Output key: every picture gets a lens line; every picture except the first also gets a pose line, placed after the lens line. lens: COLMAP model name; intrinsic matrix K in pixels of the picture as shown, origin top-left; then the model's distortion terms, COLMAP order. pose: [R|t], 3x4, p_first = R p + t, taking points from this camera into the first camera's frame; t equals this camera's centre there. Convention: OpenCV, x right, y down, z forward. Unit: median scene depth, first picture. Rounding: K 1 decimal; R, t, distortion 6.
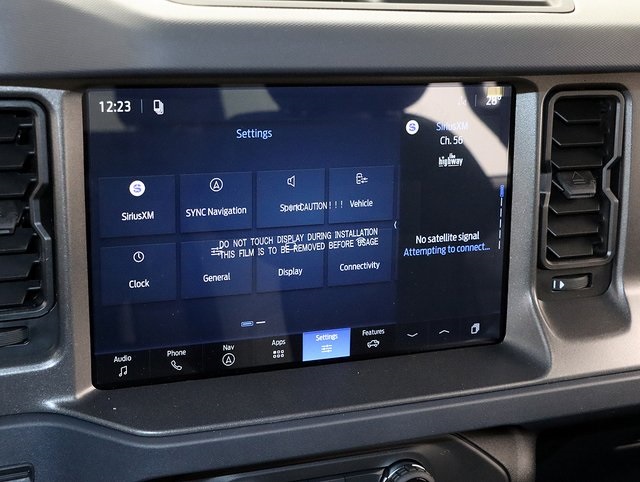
lens RADIAL K [[1058.4, 0, 318.6], [0, 1058.4, 236.1], [0, 0, 1]] dist [0.008514, 0.000000]
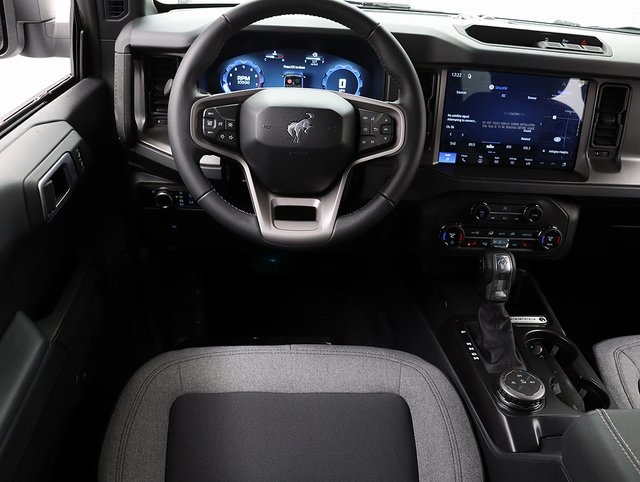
lens RADIAL K [[597.2, 0, 323.4], [0, 597.2, 244.2], [0, 0, 1]] dist [-0.116709, 0.000000]
pose [[0.953051, 0.137735, -0.269672, -0.021761], [-0.103535, 0.985112, 0.137241, 0.164220], [0.284560, -0.102877, 0.953122, -0.791909]]
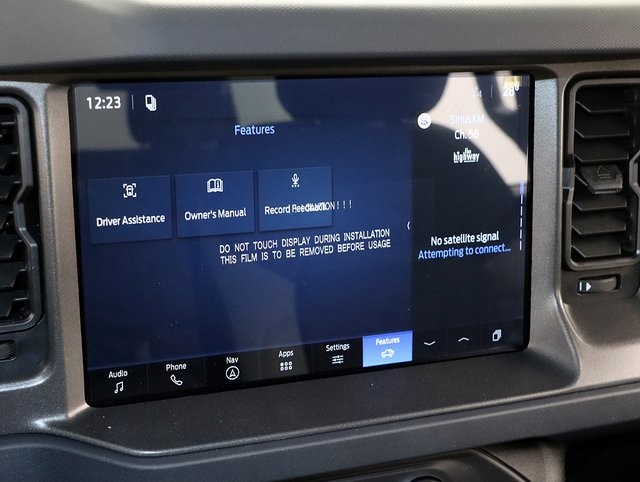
lens RADIAL K [[1058.4, 0, 322.8], [0, 1058.4, 240.5], [0, 0, 1]] dist [0.008514, 0.000000]
pose [[0.999657, -0.021145, -0.015461, 0.011140], [0.020927, 0.999682, -0.014094, 0.014607], [0.015754, 0.013765, 0.999781, 0.065469]]
